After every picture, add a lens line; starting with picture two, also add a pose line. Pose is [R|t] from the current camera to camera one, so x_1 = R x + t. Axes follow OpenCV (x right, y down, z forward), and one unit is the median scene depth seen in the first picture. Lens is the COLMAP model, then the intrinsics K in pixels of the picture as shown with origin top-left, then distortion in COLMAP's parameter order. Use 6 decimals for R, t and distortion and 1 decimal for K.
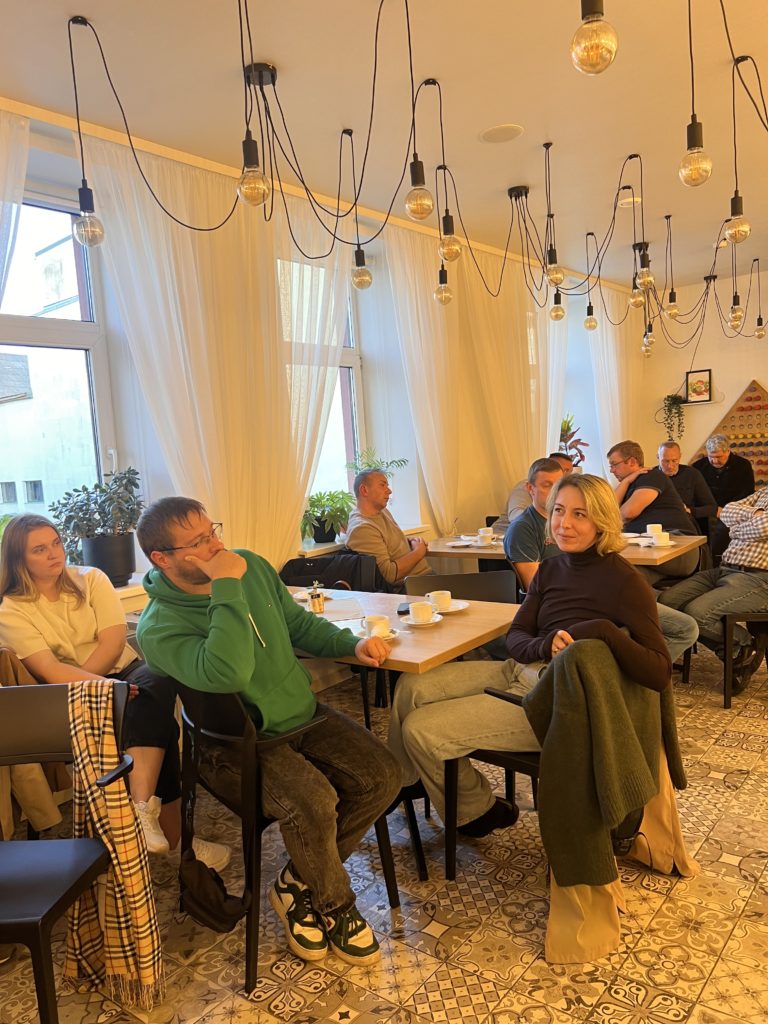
lens RADIAL K [[771.7, 0, 388.1], [0, 771.7, 512.3], [0, 0, 1]] dist [0.059061, -0.066658]
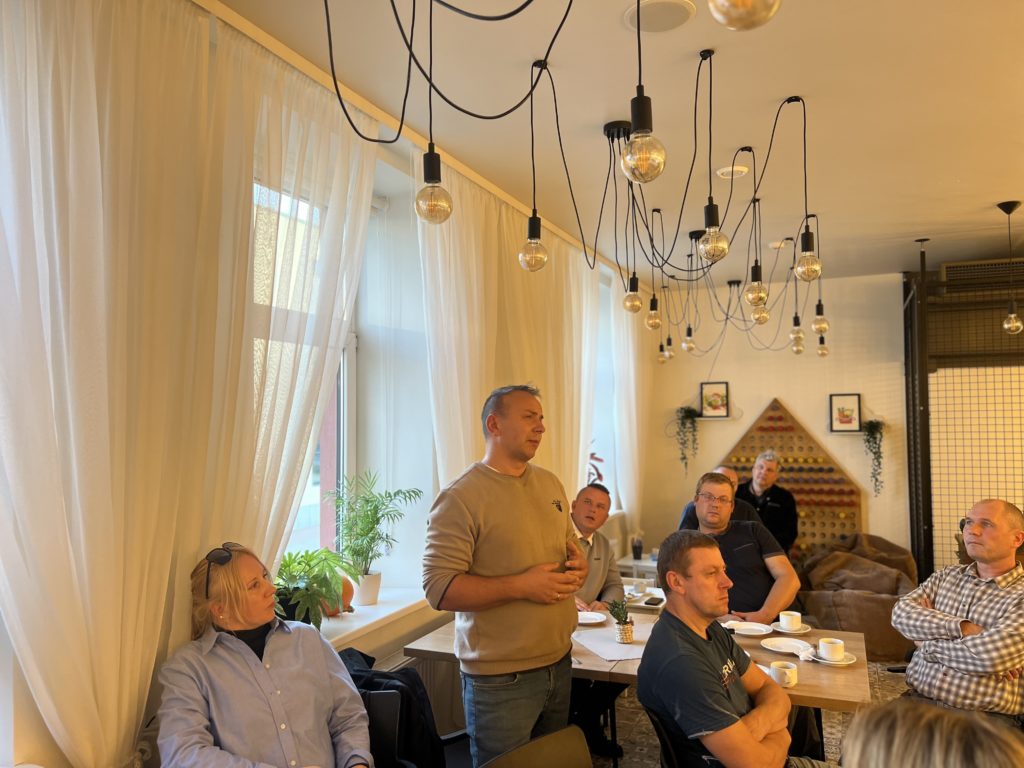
lens RADIAL K [[771.7, 0, 508.8], [0, 771.7, 383.9], [0, 0, 1]] dist [0.059061, -0.066658]
pose [[0.967212, 0.073072, 0.243232, -0.082783], [-0.038435, 0.988799, -0.144218, -0.077075], [-0.251046, 0.130141, 0.959187, 0.373449]]
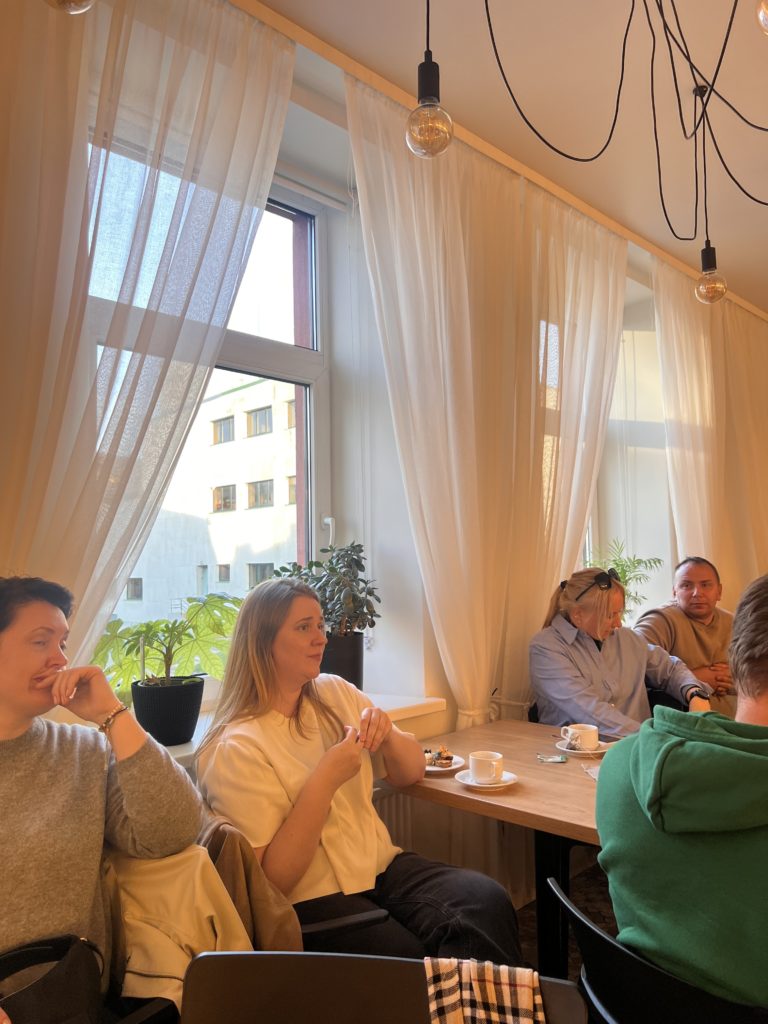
lens RADIAL K [[771.7, 0, 385.4], [0, 771.7, 513.3], [0, 0, 1]] dist [0.059061, -0.066658]
pose [[0.992508, 0.042575, -0.114521, -0.183591], [-0.058807, 0.988072, -0.142321, 0.013463], [0.107096, 0.147989, 0.983173, 0.240849]]
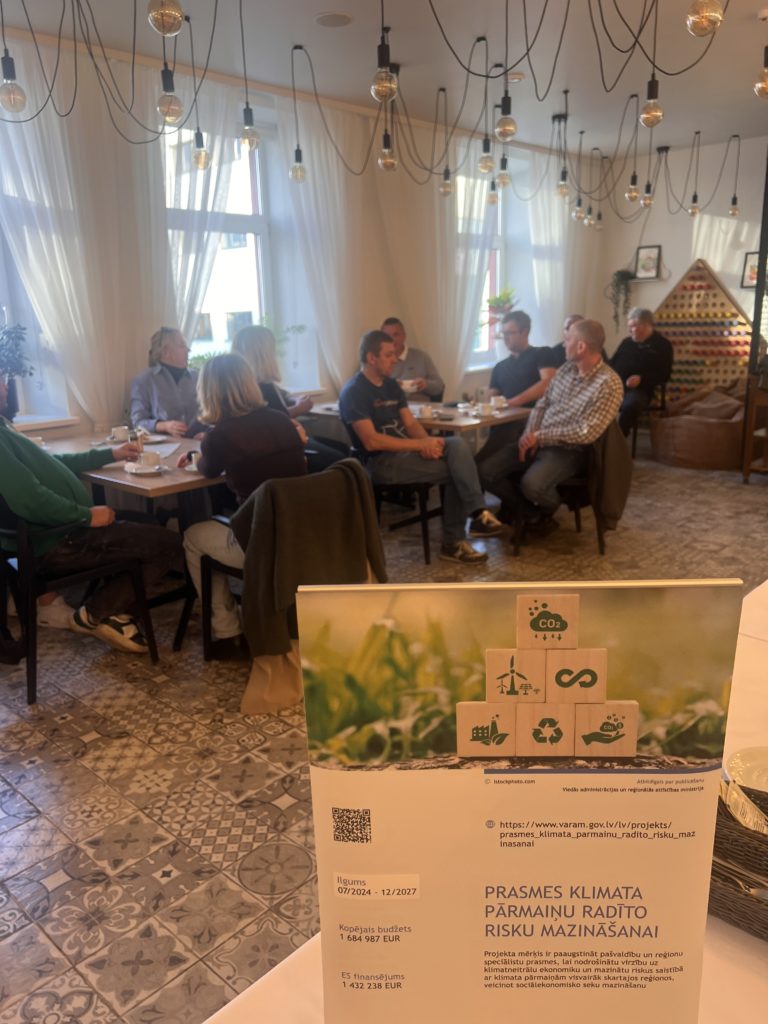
lens RADIAL K [[771.7, 0, 375.5], [0, 771.7, 514.2], [0, 0, 1]] dist [0.059061, -0.066658]
pose [[0.995575, 0.061858, -0.070745, 0.253061], [-0.048372, 0.982738, 0.178569, -0.008990], [0.080570, -0.174357, 0.981381, -0.133076]]
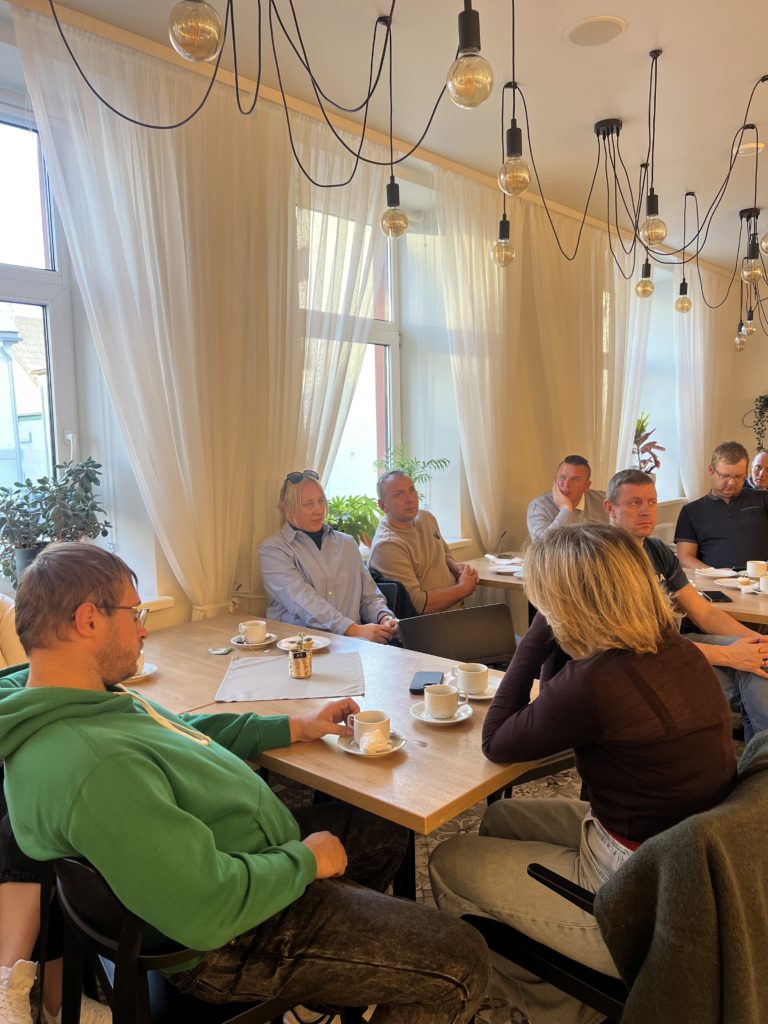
lens RADIAL K [[771.7, 0, 385.3], [0, 771.7, 514.1], [0, 0, 1]] dist [0.059061, -0.066658]
pose [[0.996148, 0.056183, -0.067331, 0.018749], [-0.054748, 0.998236, 0.022969, -0.029620], [0.068503, -0.019194, 0.997466, 0.192708]]
